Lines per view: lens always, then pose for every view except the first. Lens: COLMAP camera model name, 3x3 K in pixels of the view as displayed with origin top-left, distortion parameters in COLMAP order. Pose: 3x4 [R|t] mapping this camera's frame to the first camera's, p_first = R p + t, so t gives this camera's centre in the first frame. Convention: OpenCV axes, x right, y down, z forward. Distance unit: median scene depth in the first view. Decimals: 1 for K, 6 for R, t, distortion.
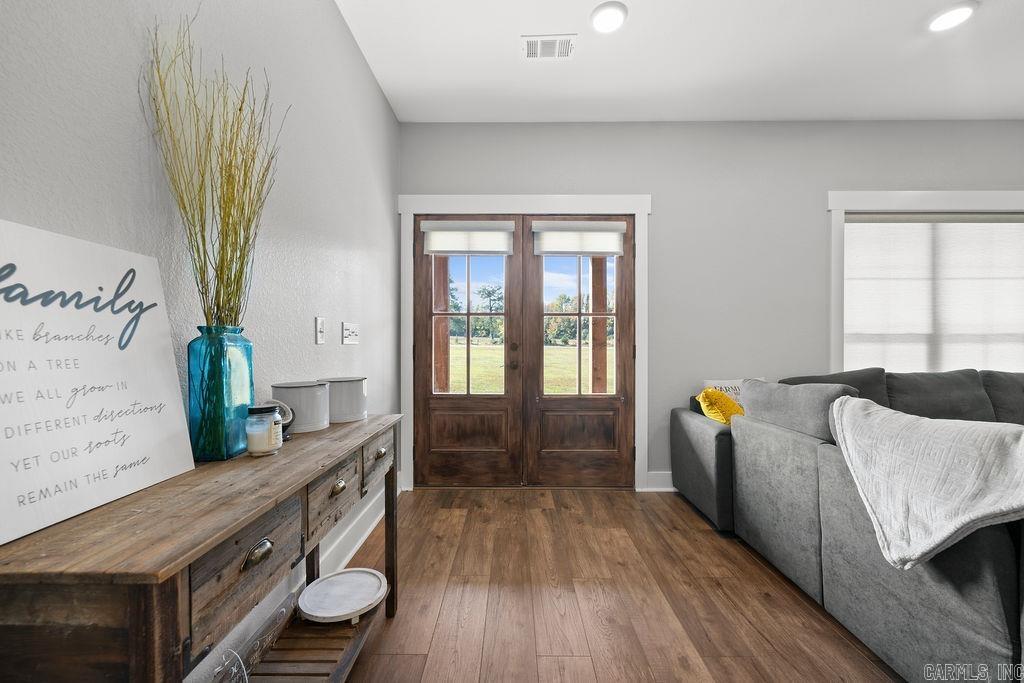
lens RADIAL K [[421.1, 0, 510.5], [0, 421.1, 340.4], [0, 0, 1]] dist [0.004809, -0.003064]
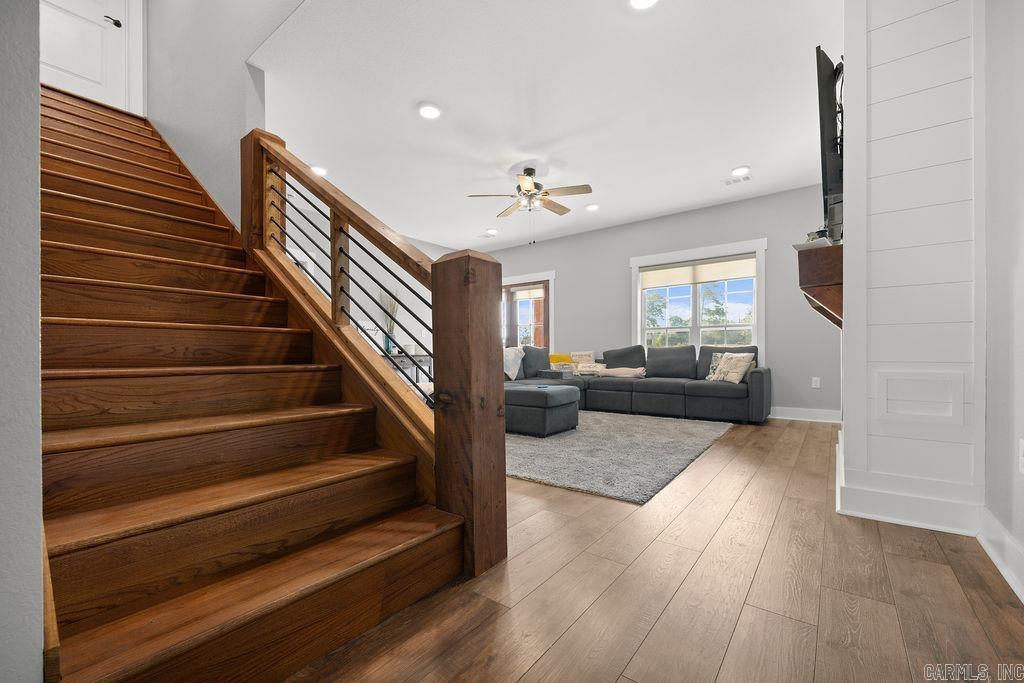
lens RADIAL K [[421.1, 0, 513.1], [0, 421.1, 352.3], [0, 0, 1]] dist [0.004809, -0.003064]
pose [[0.796586, -0.006146, -0.604494, 2.003472], [0.008911, 0.999959, 0.001576, 0.114974], [0.604459, -0.006642, 0.796608, -1.236393]]
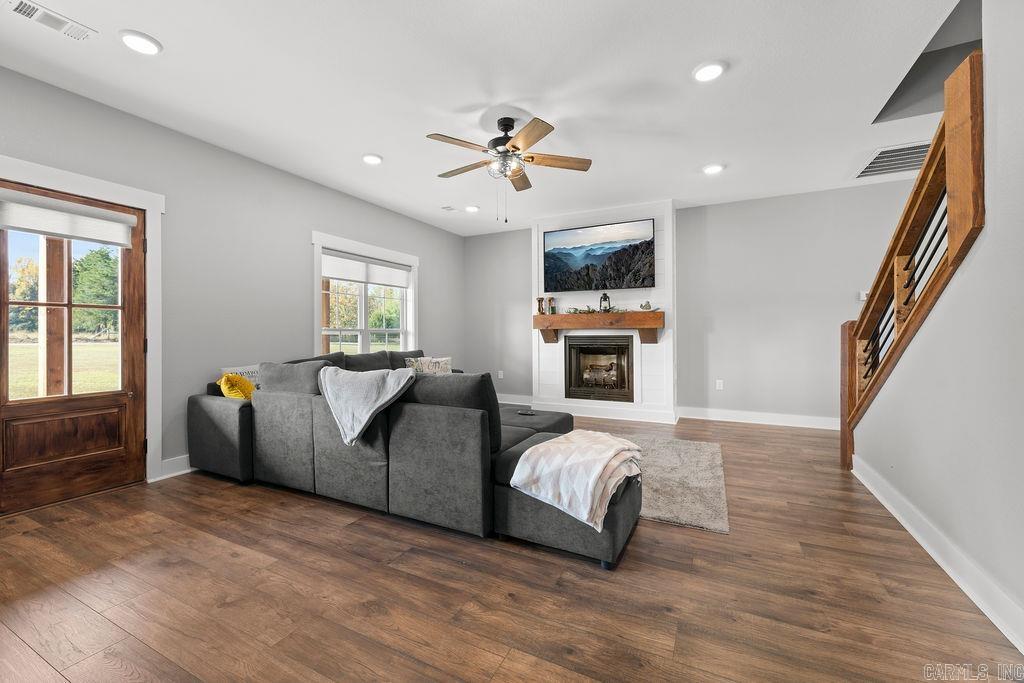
lens RADIAL K [[421.1, 0, 510.6], [0, 421.1, 338.9], [0, 0, 1]] dist [0.004809, -0.003064]
pose [[0.452999, -0.009601, 0.891460, -0.284903], [-0.000445, 0.999939, 0.010995, -0.001479], [-0.891511, -0.005377, 0.452967, -0.323193]]
